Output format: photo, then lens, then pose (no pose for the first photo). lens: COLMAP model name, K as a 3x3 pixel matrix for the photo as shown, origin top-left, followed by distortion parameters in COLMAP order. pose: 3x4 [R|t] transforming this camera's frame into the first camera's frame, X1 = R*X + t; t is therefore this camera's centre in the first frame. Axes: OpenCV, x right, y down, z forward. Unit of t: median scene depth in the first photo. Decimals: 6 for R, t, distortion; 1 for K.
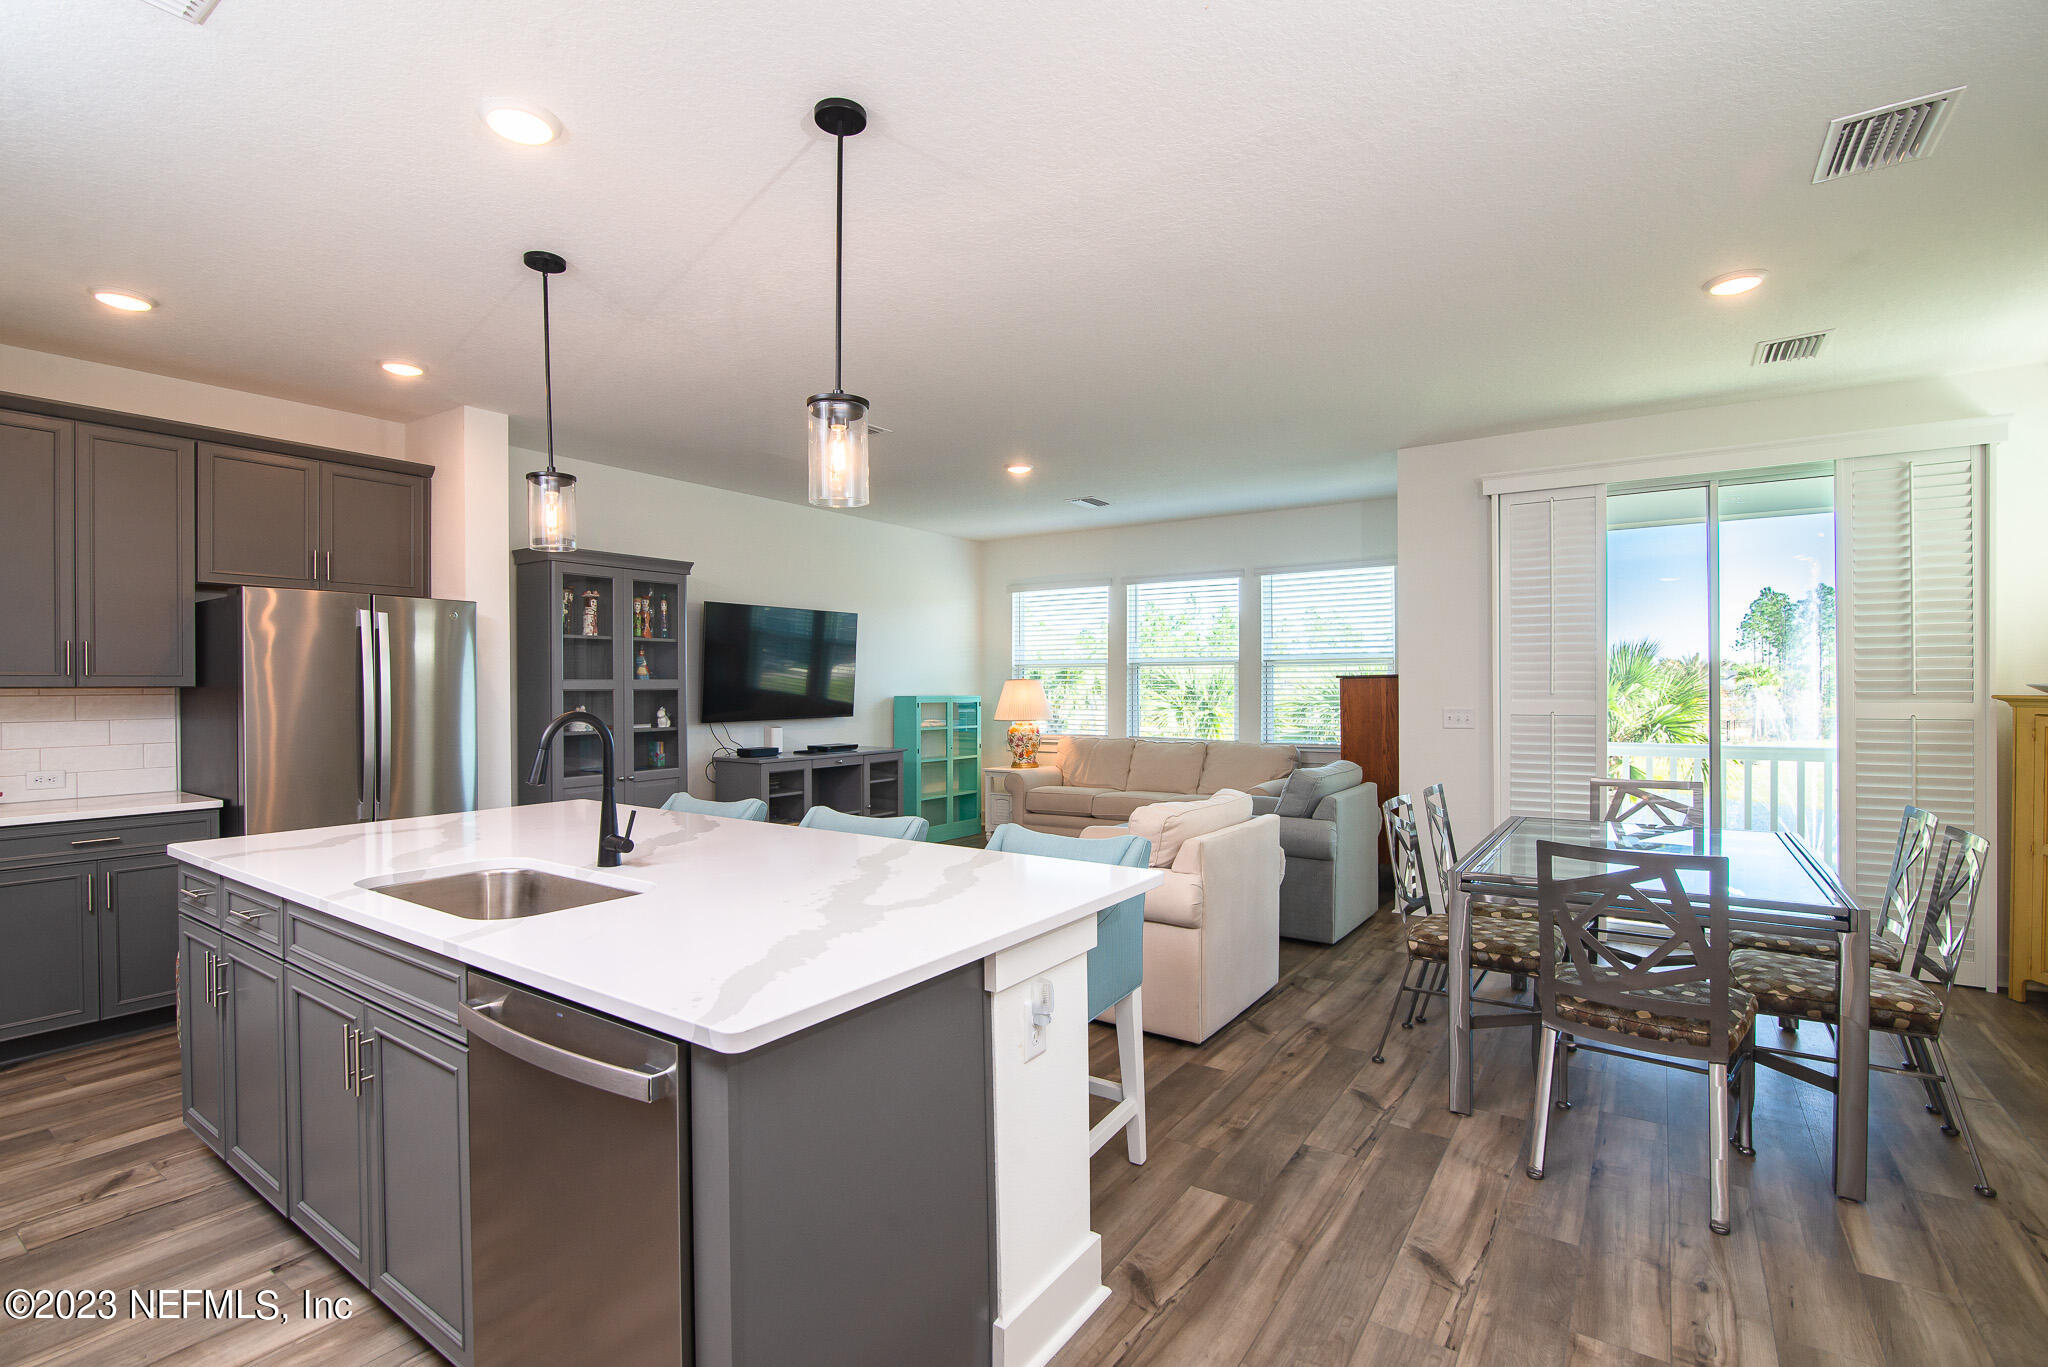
lens RADIAL K [[937.3, 0, 1018.1], [0, 937.3, 689.7], [0, 0, 1]] dist [-0.017017, 0.001244]
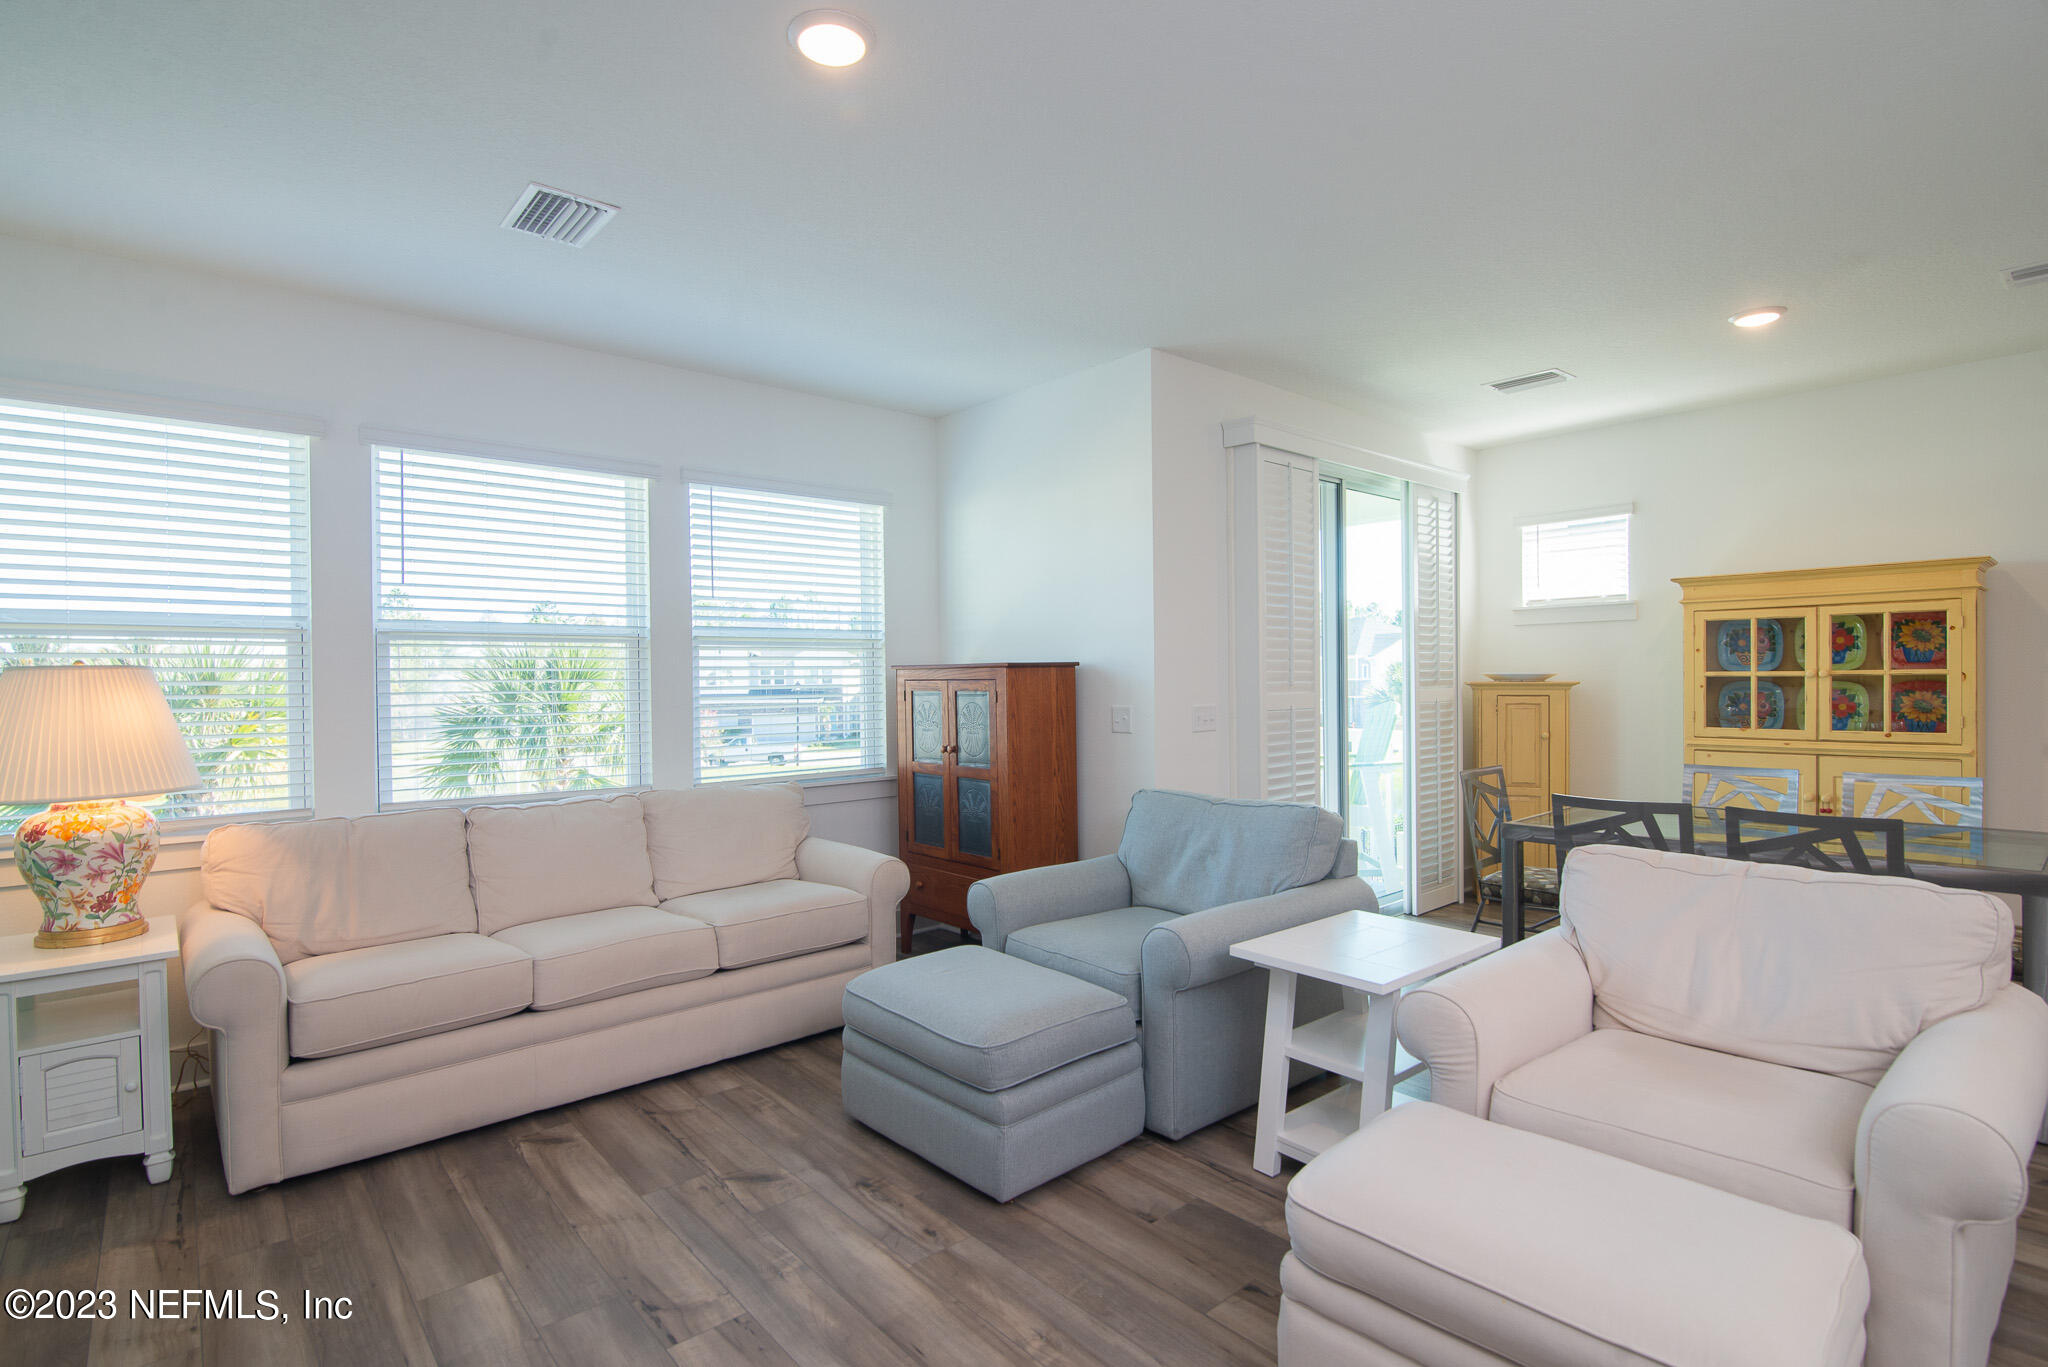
lens RADIAL K [[1008.7, 0, 1022.6], [0, 1008.7, 675.7], [0, 0, 1]] dist [-0.015455, 0.001716]
pose [[0.247555, 0.001717, 0.968872, -0.498197], [0.013373, 0.999897, -0.005188, -0.003510], [-0.968782, 0.014241, 0.247506, 1.225312]]
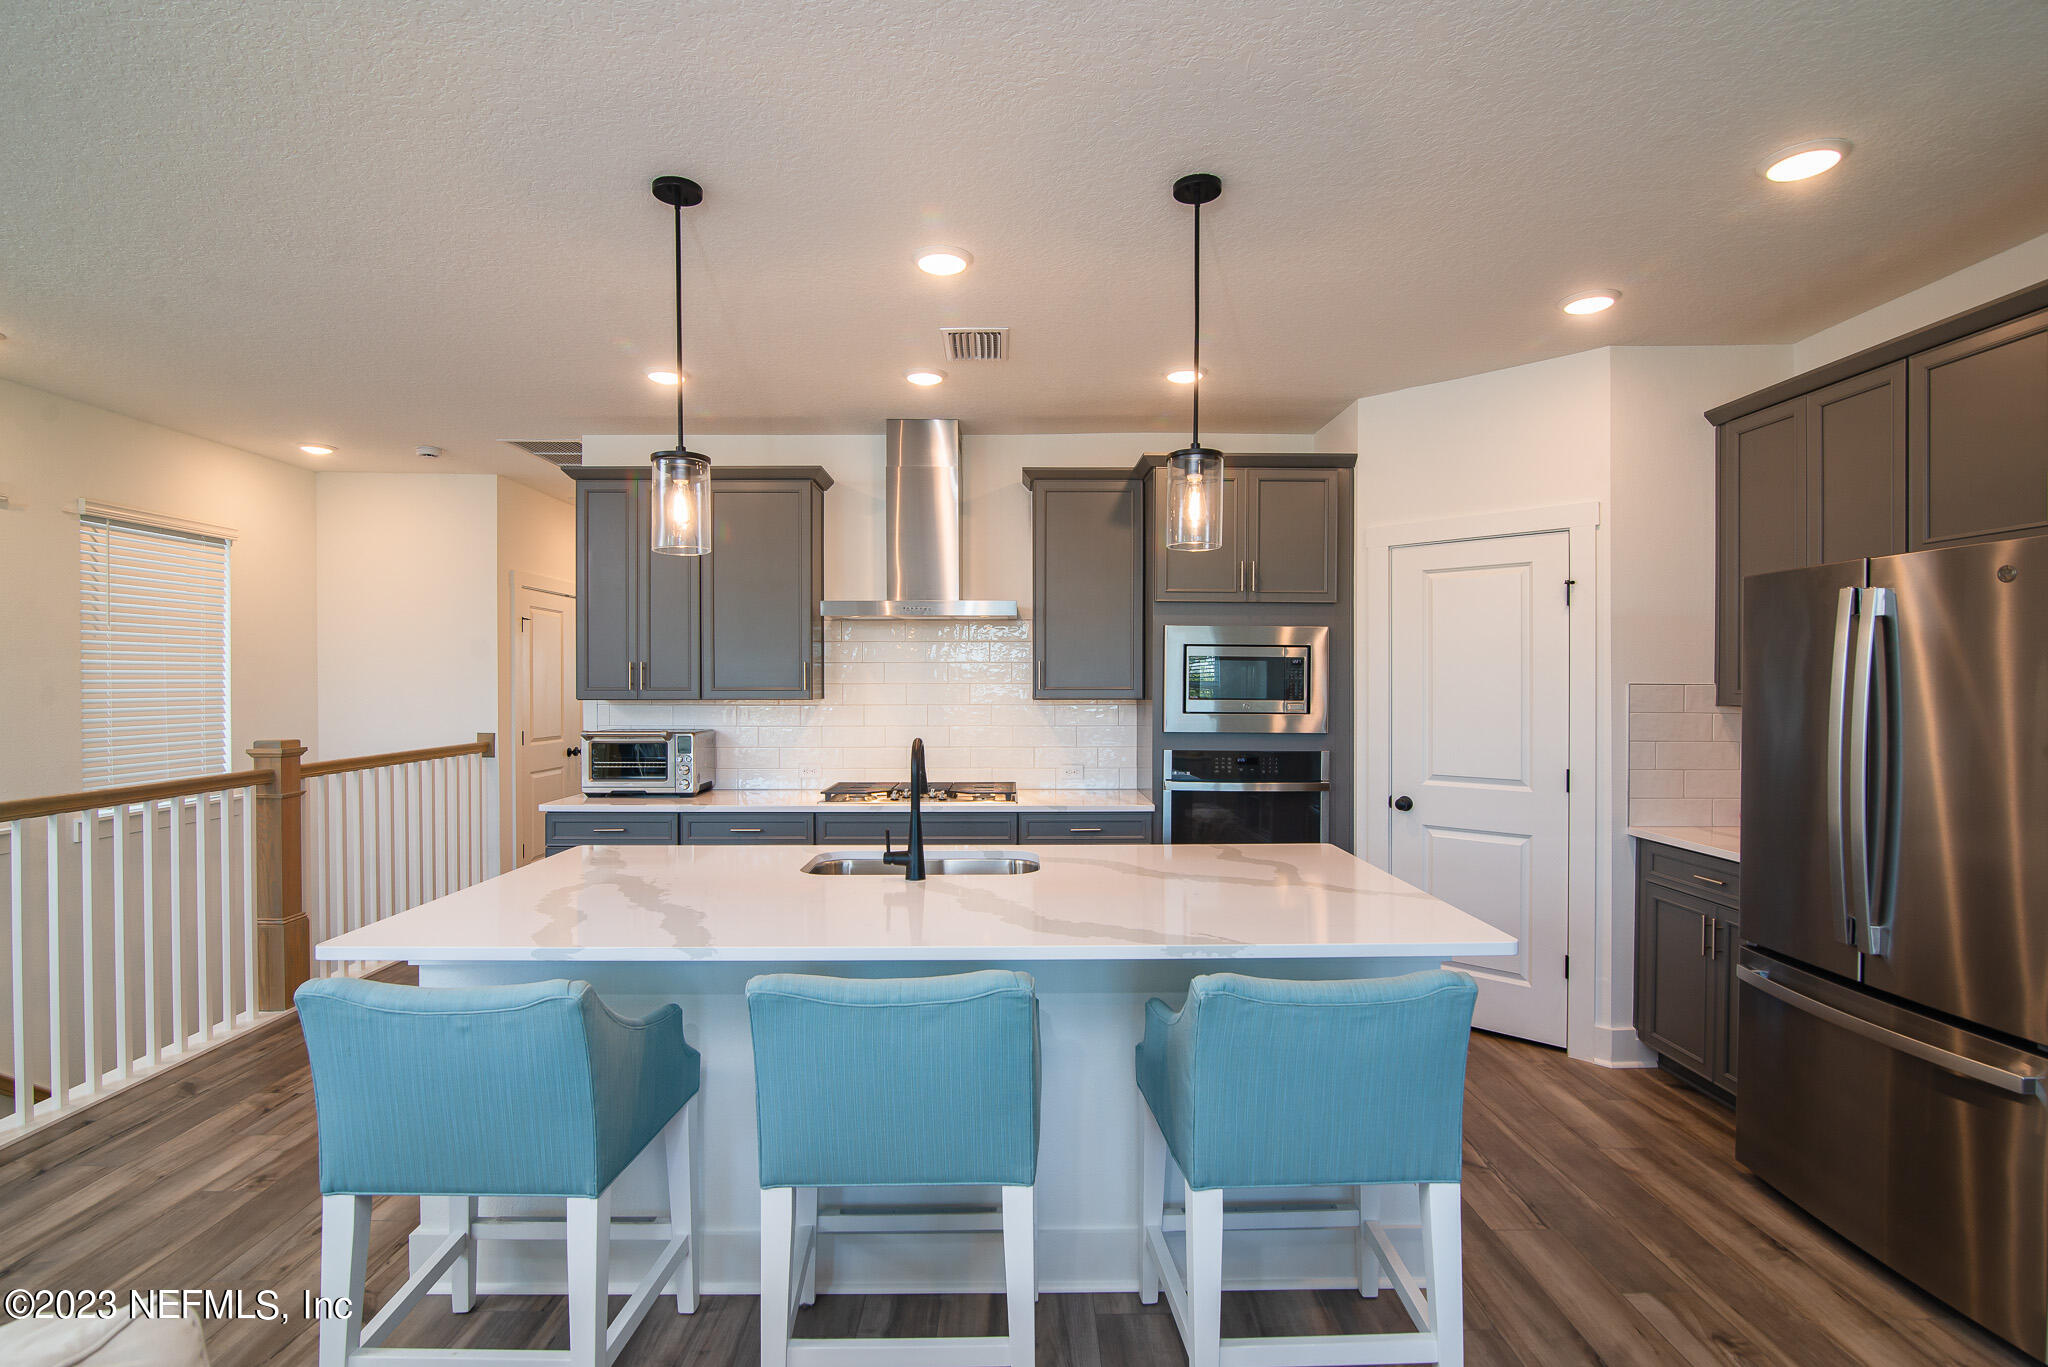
lens RADIAL K [[1008.7, 0, 1023.1], [0, 1008.7, 690.4], [0, 0, 1]] dist [-0.015455, 0.001716]
pose [[-0.823528, 0.011848, -0.567151, 0.079896], [0.002225, 0.999842, 0.017656, -0.032104], [0.567271, 0.013279, -0.823424, 1.192298]]
